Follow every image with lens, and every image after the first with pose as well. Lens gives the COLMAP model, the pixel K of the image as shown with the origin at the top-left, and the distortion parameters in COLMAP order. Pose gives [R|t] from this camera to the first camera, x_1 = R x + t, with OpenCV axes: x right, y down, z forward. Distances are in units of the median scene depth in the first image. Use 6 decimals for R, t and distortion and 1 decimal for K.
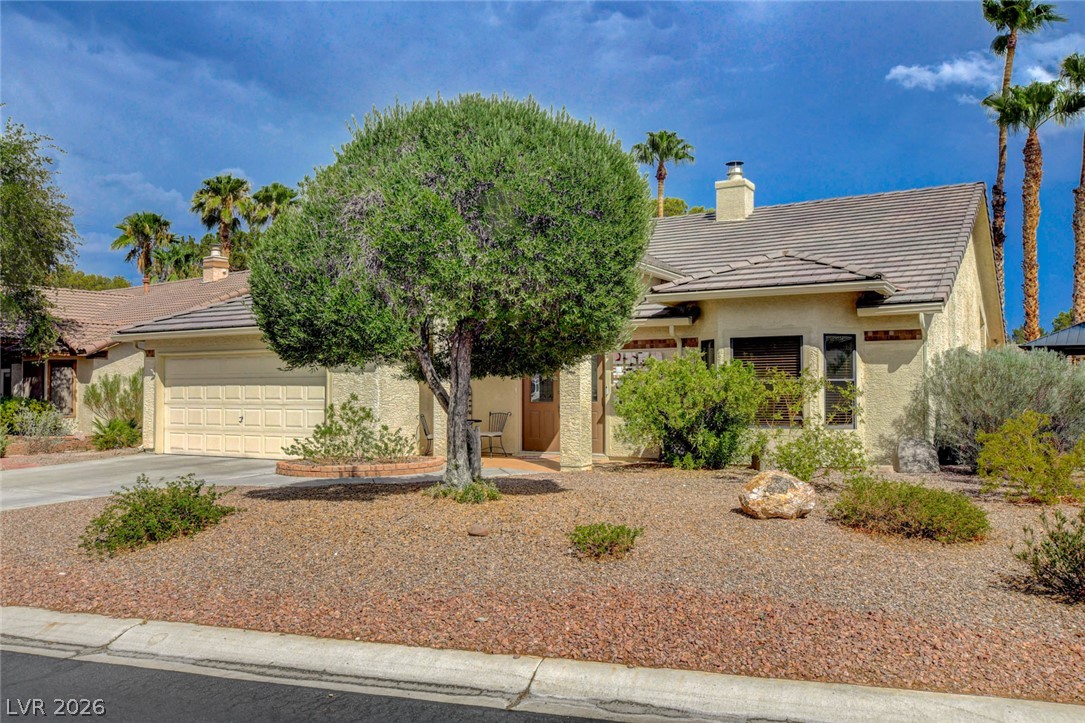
lens RADIAL K [[925.2, 0, 542.5], [0, 925.2, 361.5], [0, 0, 1]] dist [0.057128, -0.001295]
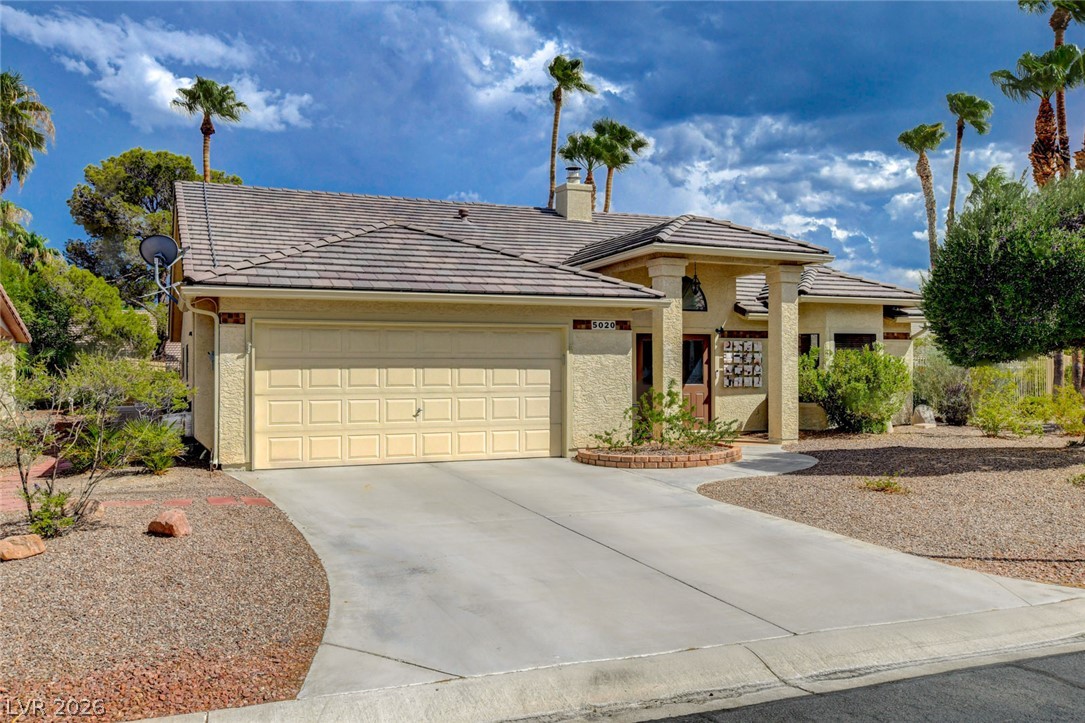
lens RADIAL K [[925.2, 0, 542.5], [0, 925.2, 361.5], [0, 0, 1]] dist [0.057128, -0.001295]
pose [[0.573209, 0.009187, 0.819357, -0.940383], [-0.024281, 0.999688, 0.005777, 0.014133], [-0.819049, -0.023206, 0.573254, 0.508140]]
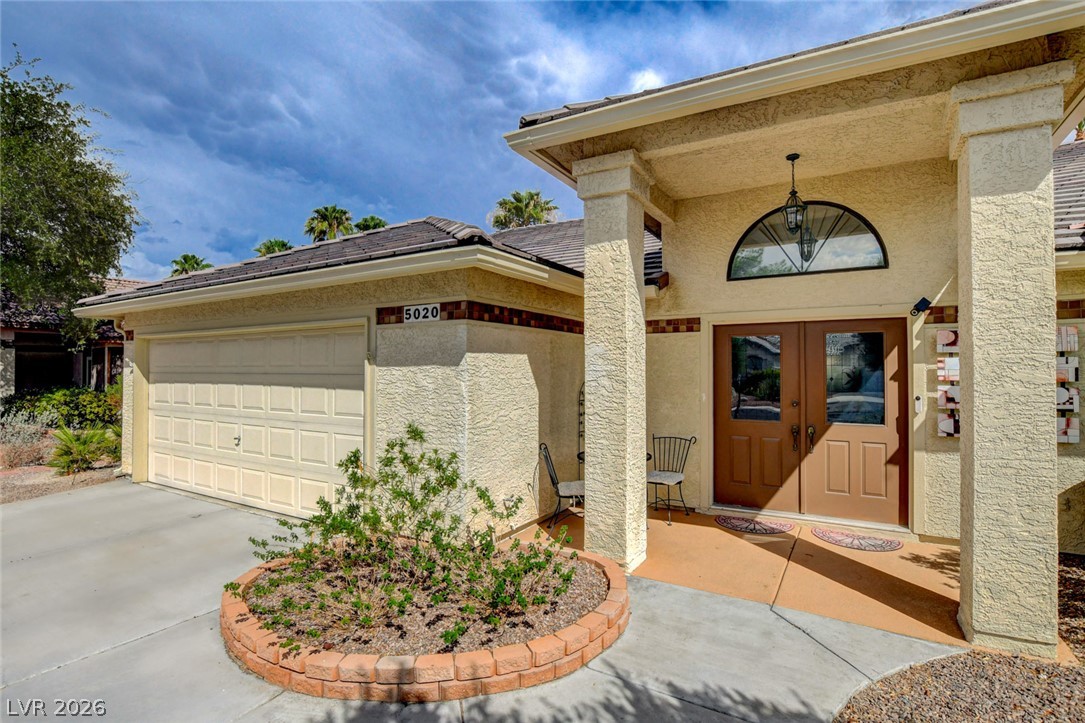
lens RADIAL K [[527.6, 0, 542.5], [0, 527.6, 361.5], [0, 0, 1]] dist [-0.000798, 0.000041]
pose [[0.999988, 0.003611, 0.003384, -0.131263], [-0.003668, 0.999853, 0.016738, 0.003647], [-0.003323, -0.016750, 0.999854, 0.687191]]
